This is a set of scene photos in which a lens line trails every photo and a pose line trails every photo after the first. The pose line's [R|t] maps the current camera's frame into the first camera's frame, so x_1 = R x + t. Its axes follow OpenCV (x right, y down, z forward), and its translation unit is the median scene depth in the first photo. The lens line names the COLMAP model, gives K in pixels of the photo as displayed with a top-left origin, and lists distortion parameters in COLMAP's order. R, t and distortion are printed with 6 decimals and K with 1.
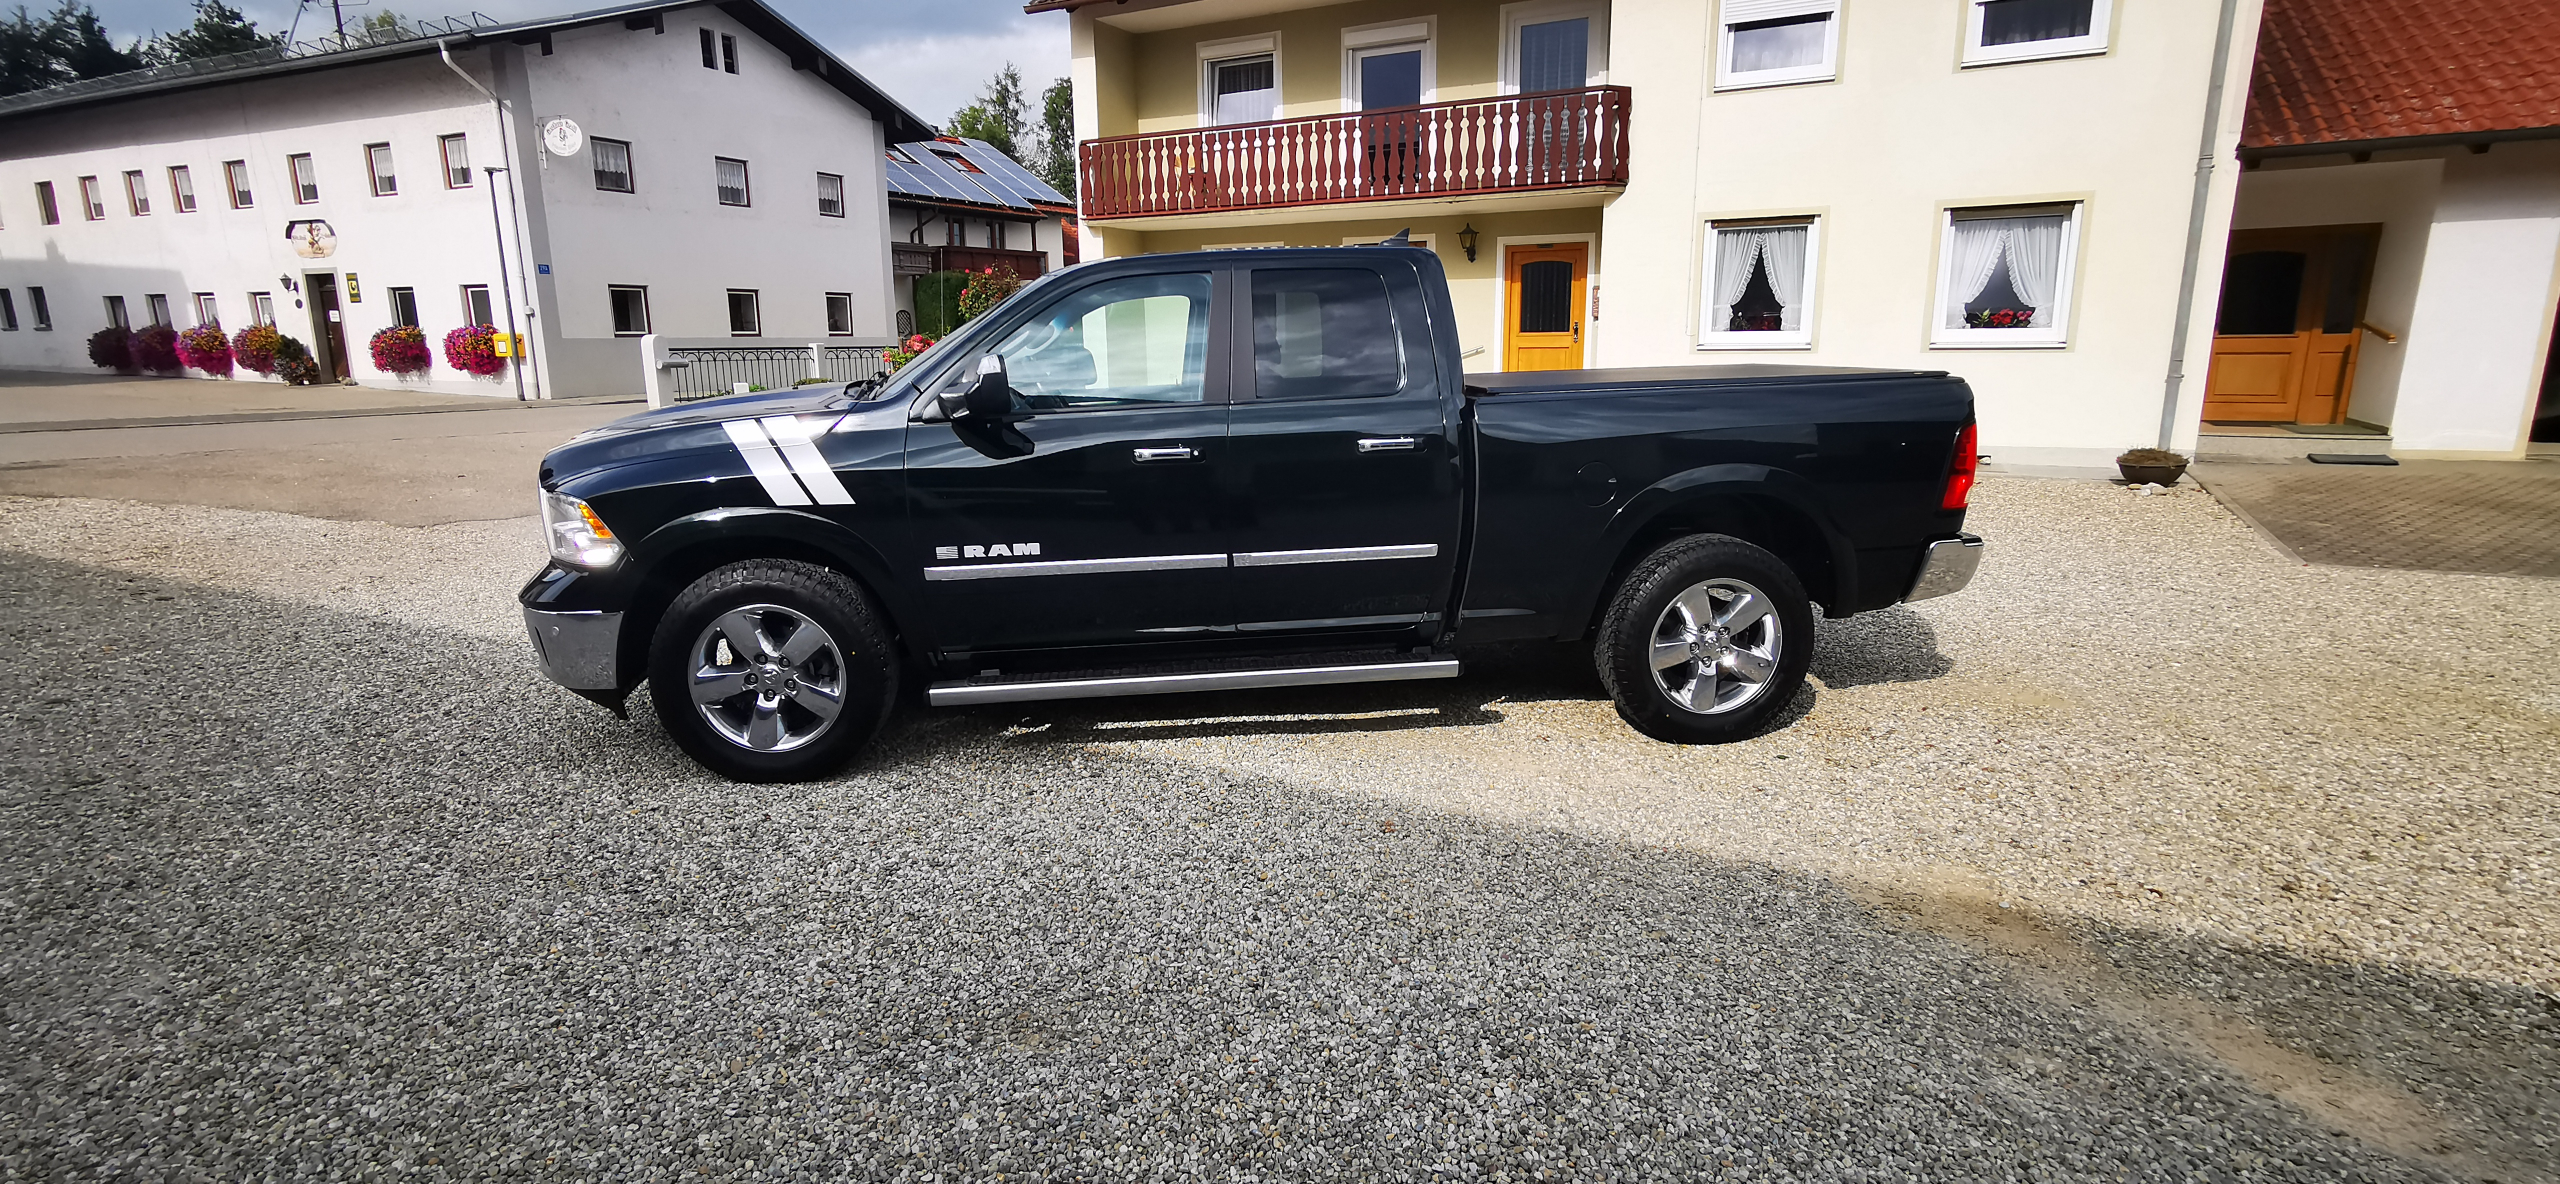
lens RADIAL K [[1168.9, 0, 1280.2], [0, 1168.9, 594.5], [0, 0, 1]] dist [-0.012291, 0.014153]
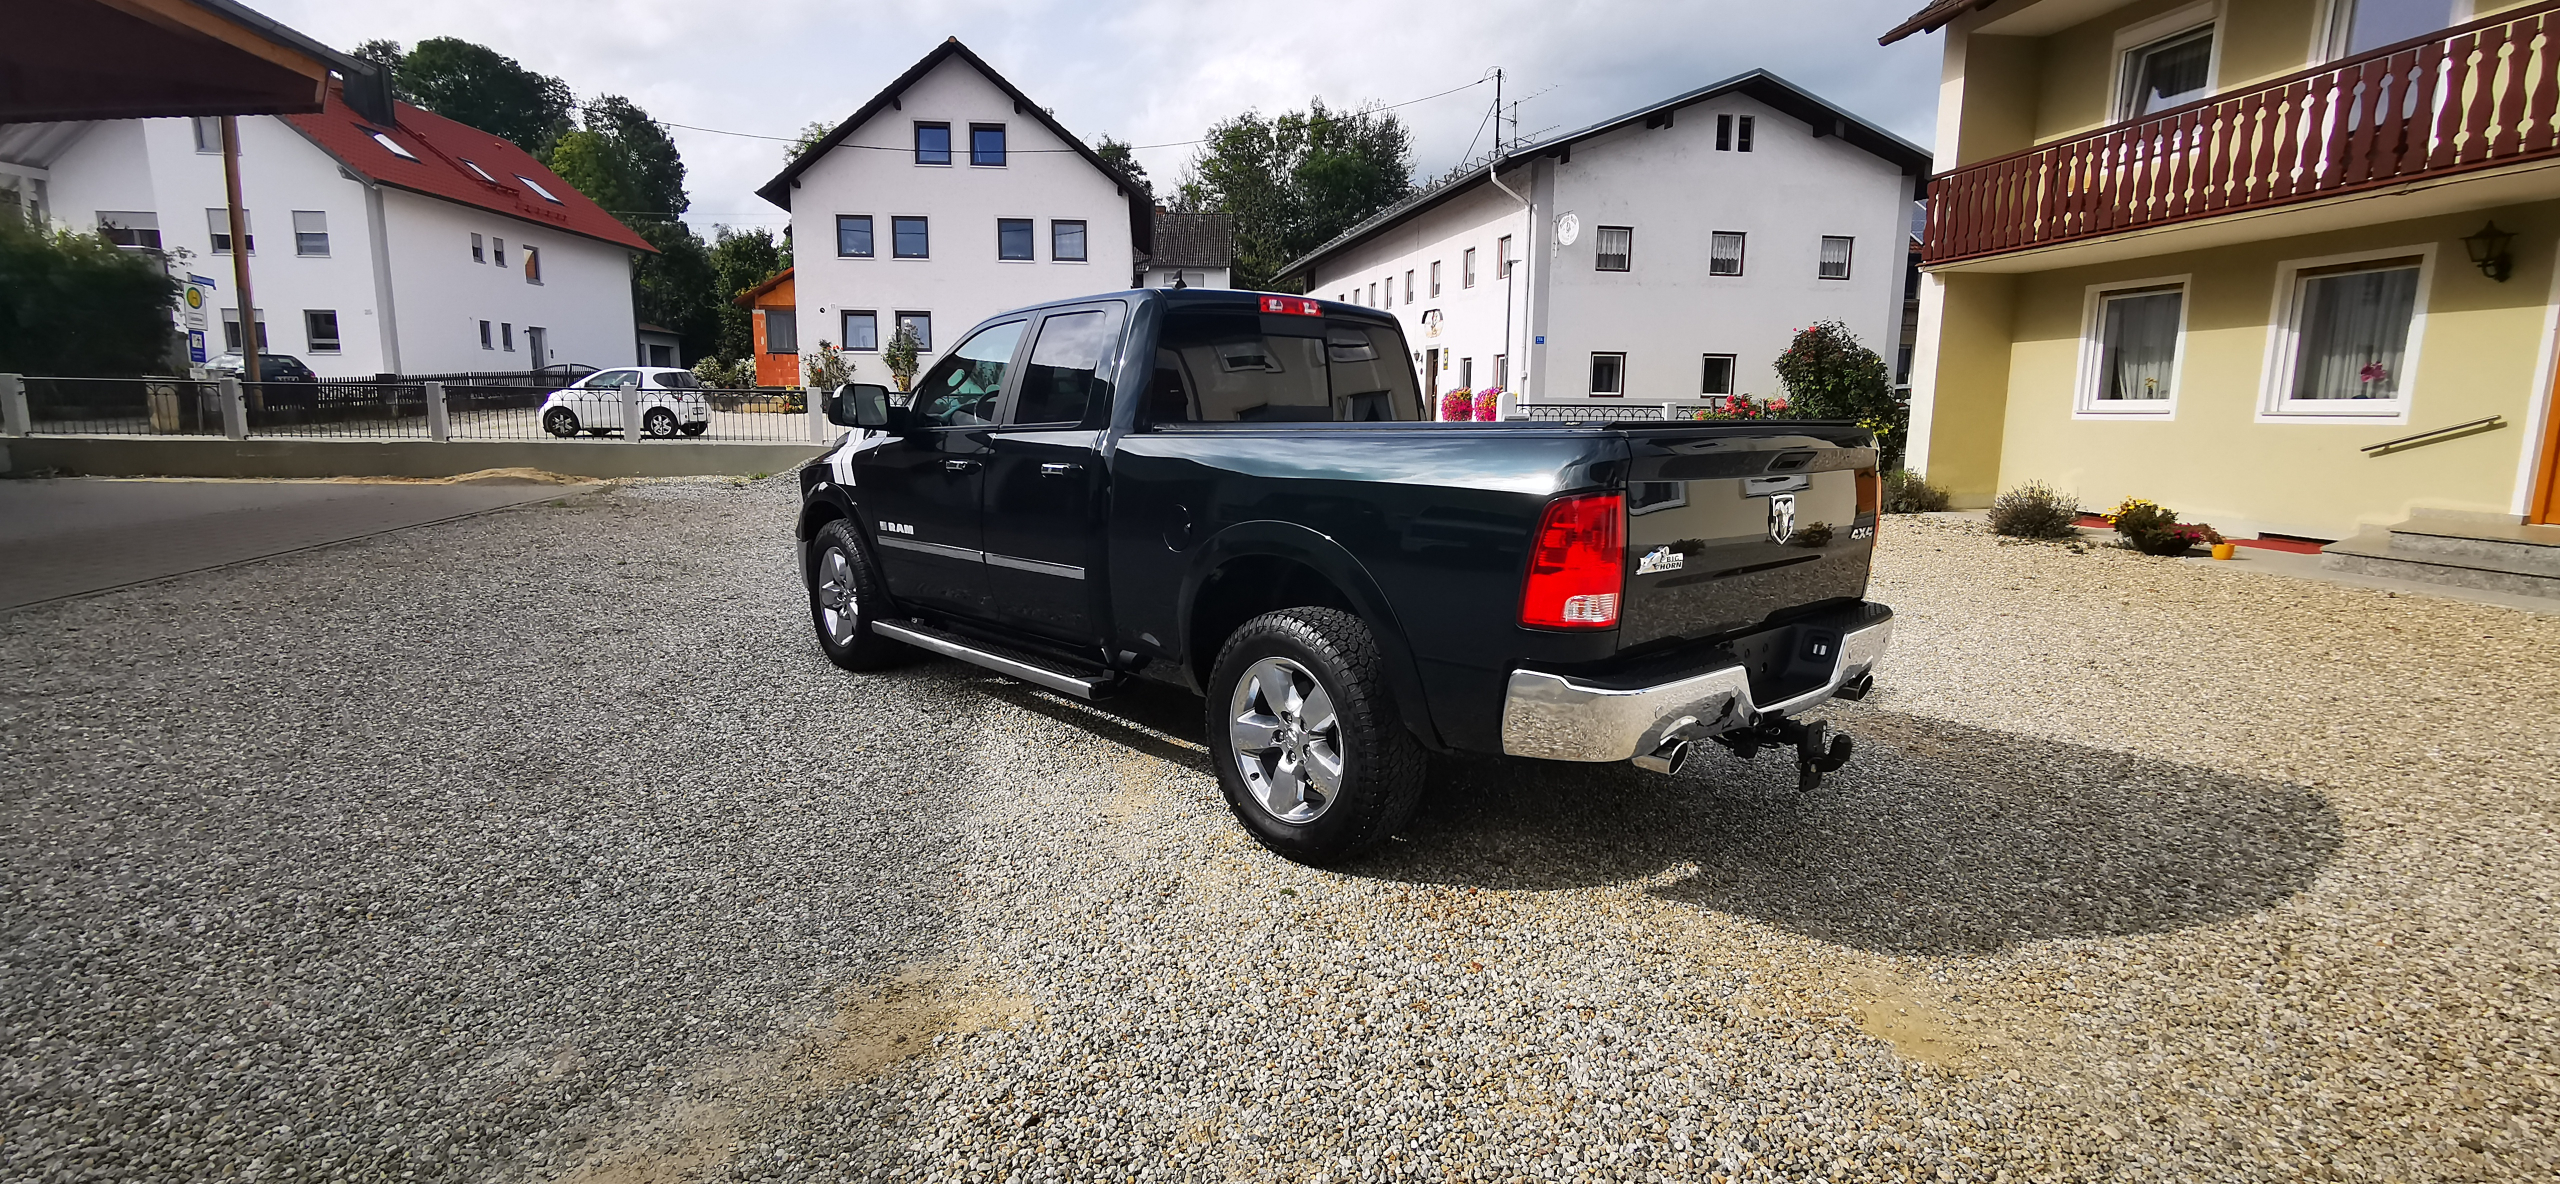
lens RADIAL K [[1168.9, 0, 1280.2], [0, 1168.9, 594.5], [0, 0, 1]] dist [-0.012291, 0.014153]
pose [[0.590651, 0.143450, -0.794074, 0.198407], [-0.187834, 0.981481, 0.037590, -0.017131], [0.784761, 0.126951, 0.606658, 0.093434]]
